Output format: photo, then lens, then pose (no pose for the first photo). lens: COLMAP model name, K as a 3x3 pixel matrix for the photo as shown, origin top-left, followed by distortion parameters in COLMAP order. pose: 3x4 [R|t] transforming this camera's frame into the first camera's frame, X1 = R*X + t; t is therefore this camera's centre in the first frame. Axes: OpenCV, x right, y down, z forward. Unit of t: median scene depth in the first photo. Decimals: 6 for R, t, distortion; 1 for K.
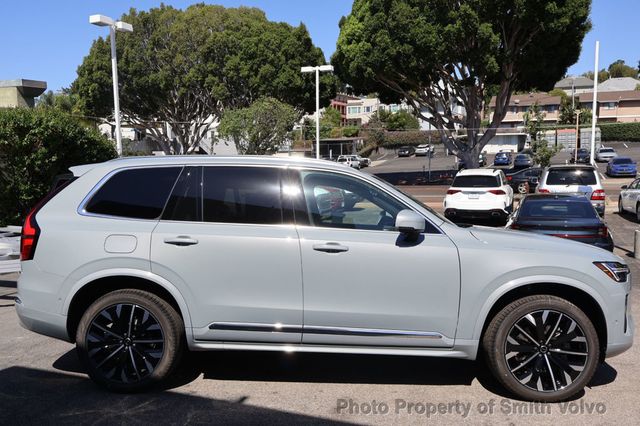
lens RADIAL K [[521.7, 0, 320.0], [0, 521.7, 213.0], [0, 0, 1]] dist [-0.001803, -0.003521]
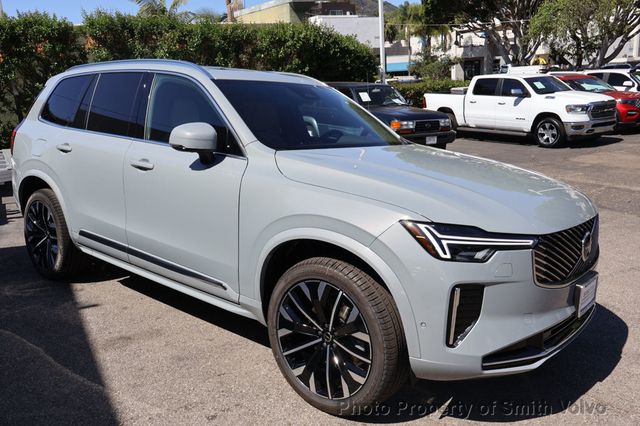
lens RADIAL K [[521.7, 0, 320.0], [0, 521.7, 213.0], [0, 0, 1]] dist [-0.001803, -0.003521]
pose [[0.803598, 0.123570, -0.582204, 0.781007], [-0.021364, 0.983568, 0.179270, -0.016900], [0.594789, -0.131623, 0.793033, 0.472422]]
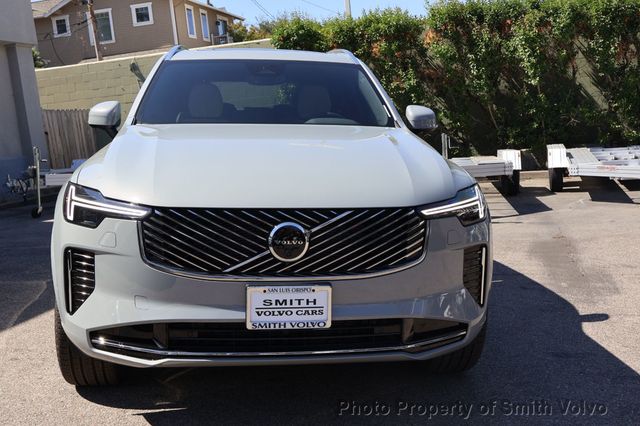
lens RADIAL K [[713.0, 0, 320.0], [0, 713.0, 213.0], [0, 0, 1]] dist [-0.005856, -0.008261]
pose [[0.199198, 0.120293, -0.972548, 1.342524], [-0.007145, 0.992589, 0.121308, 0.029683], [0.979933, -0.017216, 0.198582, 1.099601]]
